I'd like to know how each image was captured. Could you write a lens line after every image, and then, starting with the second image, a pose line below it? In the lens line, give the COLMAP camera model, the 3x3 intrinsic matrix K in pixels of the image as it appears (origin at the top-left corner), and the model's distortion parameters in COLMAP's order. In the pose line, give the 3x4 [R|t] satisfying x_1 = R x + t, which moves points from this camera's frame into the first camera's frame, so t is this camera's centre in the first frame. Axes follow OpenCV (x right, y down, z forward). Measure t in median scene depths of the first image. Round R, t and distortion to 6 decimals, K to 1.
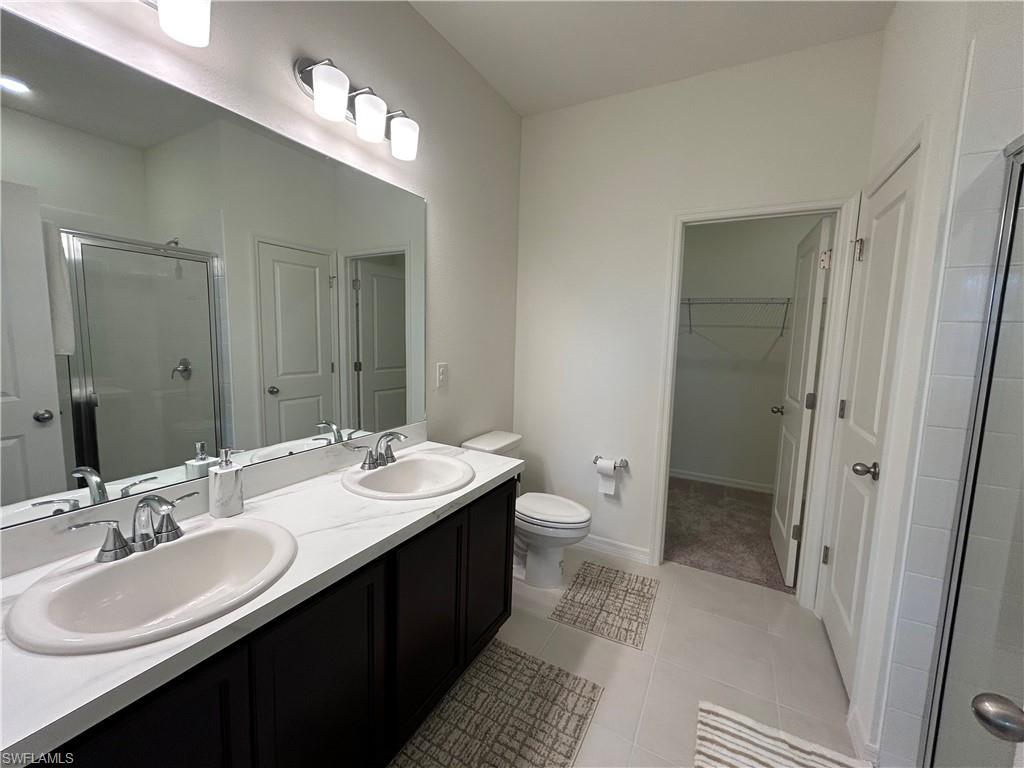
lens RADIAL K [[414.9, 0, 512.1], [0, 414.9, 380.5], [0, 0, 1]] dist [0.000660, 0.000041]
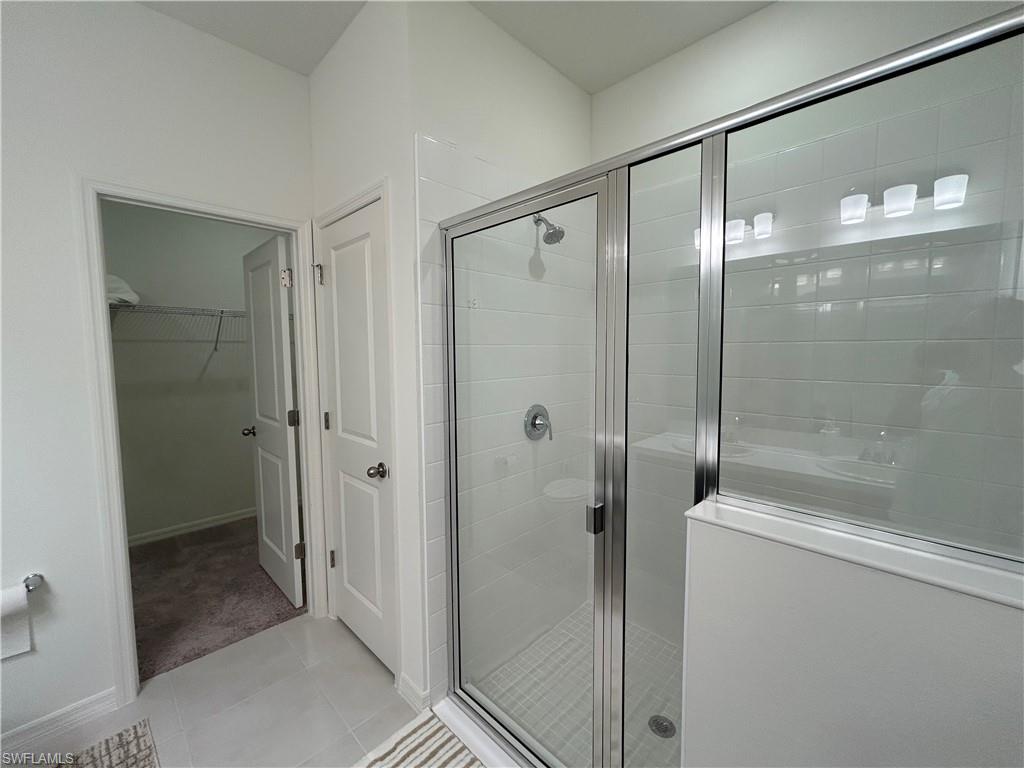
lens RADIAL K [[416.8, 0, 514.1], [0, 416.8, 382.3], [0, 0, 1]] dist [0.008142, -0.000098]
pose [[0.293551, -0.102146, 0.950471, -0.074341], [0.116654, 0.990672, 0.070438, -0.044801], [-0.948799, 0.090200, 0.302728, 0.179806]]
